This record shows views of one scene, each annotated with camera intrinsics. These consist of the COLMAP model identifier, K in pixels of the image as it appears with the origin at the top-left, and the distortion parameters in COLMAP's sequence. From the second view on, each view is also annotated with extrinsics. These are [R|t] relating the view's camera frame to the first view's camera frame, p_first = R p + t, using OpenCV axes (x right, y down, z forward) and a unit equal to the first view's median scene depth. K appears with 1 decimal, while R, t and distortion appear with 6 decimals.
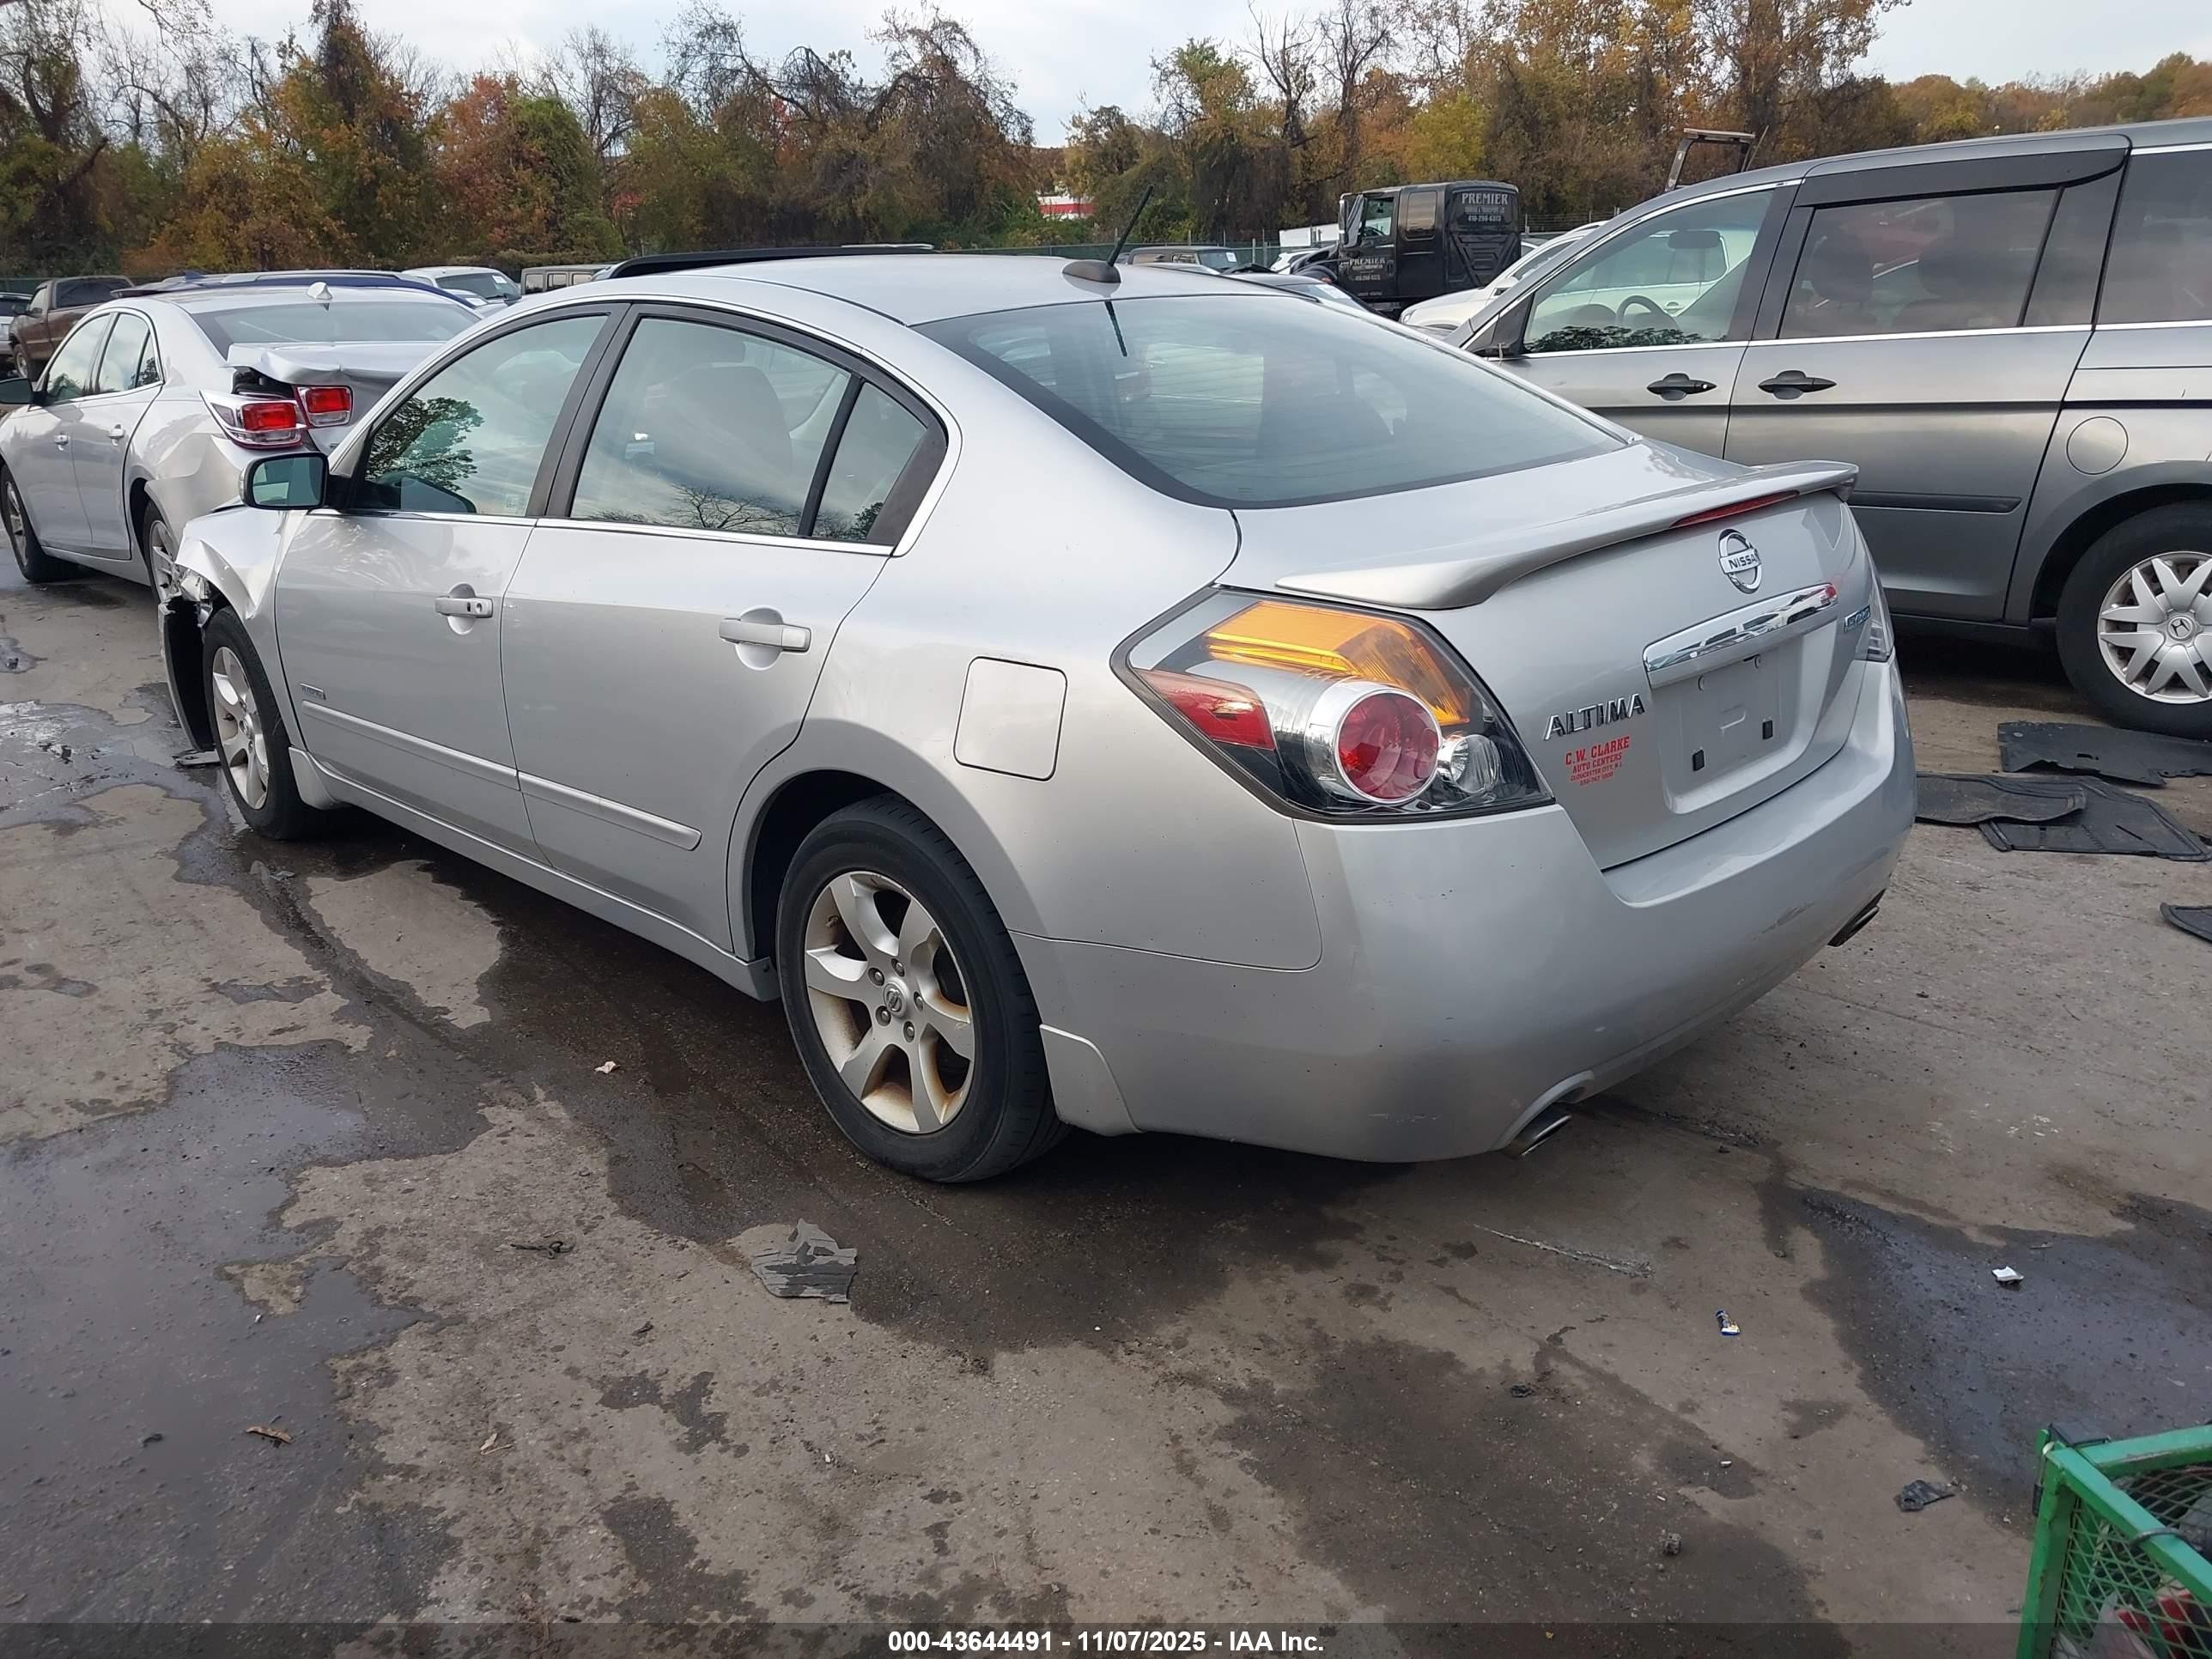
lens RADIAL K [[1753.7, 0, 1098.2], [0, 1753.7, 820.3], [0, 0, 1]] dist [0.004830, -0.007667]
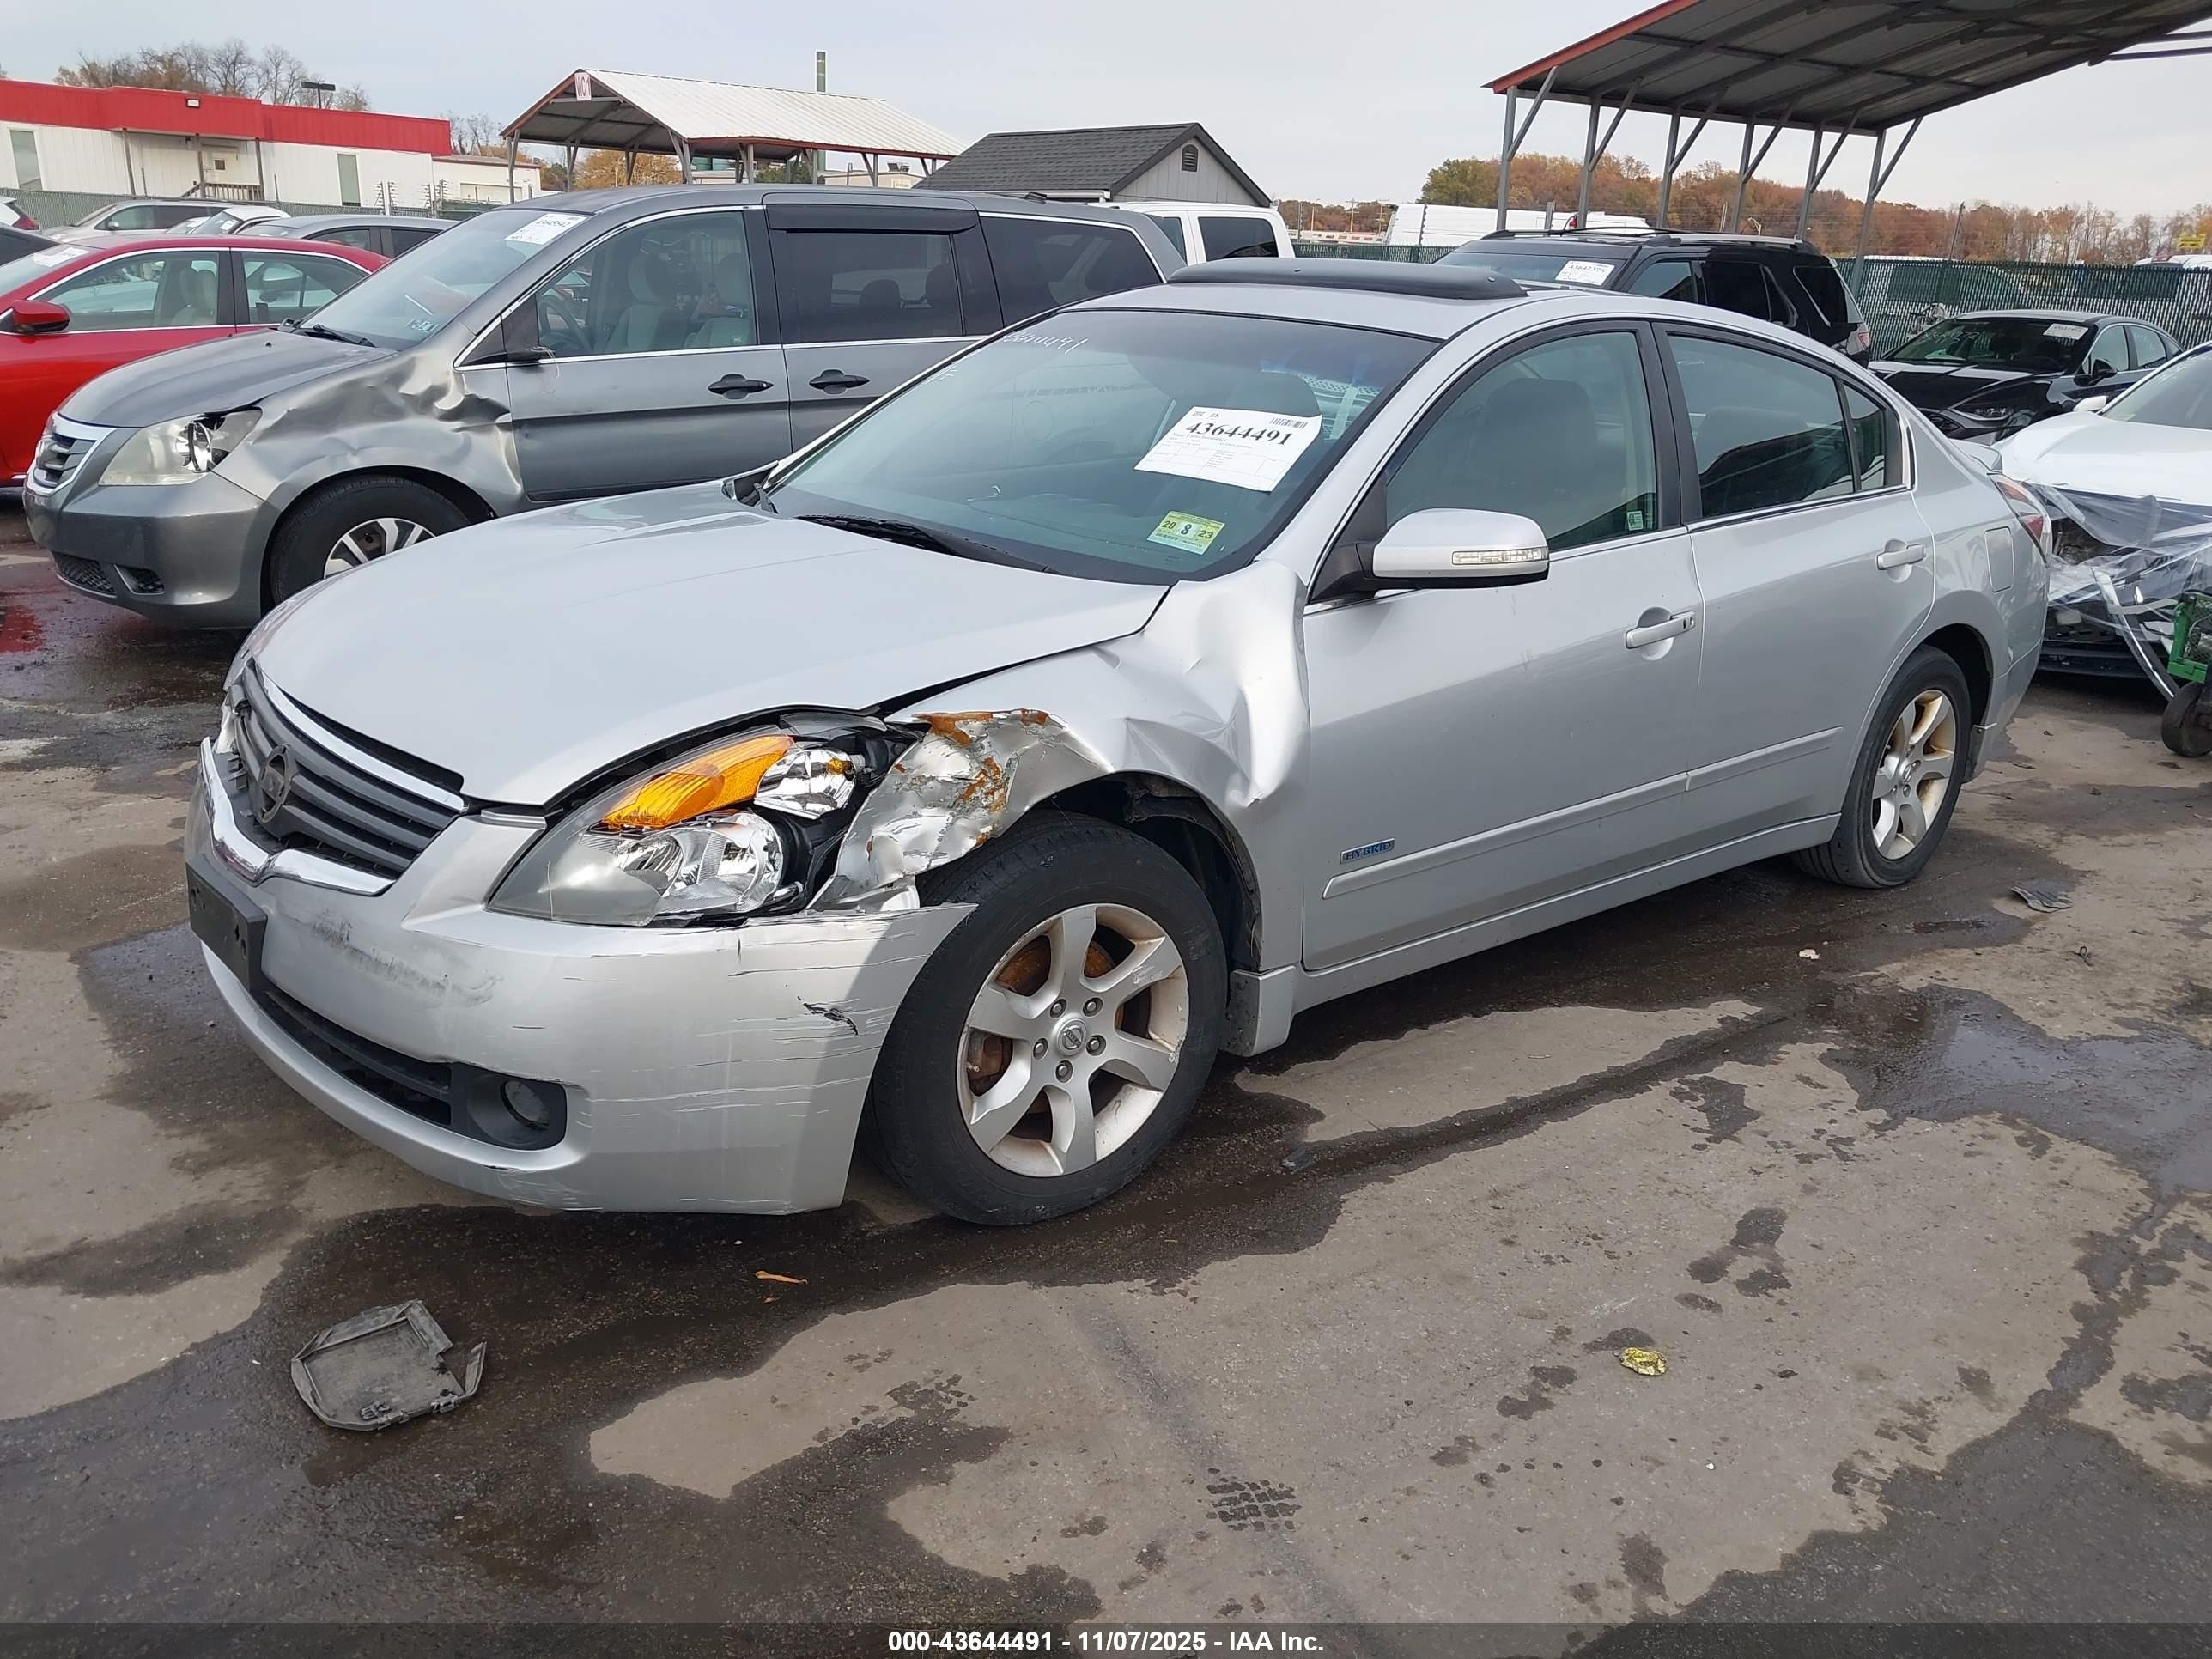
lens RADIAL K [[1753.7, 0, 1114.9], [0, 1753.7, 763.1], [0, 0, 1]] dist [0.004830, -0.007667]
pose [[0.063294, -0.233963, 0.970183, -1.205242], [0.256120, 0.943382, 0.210791, -0.300754], [-0.964571, 0.235141, 0.119633, 1.063240]]
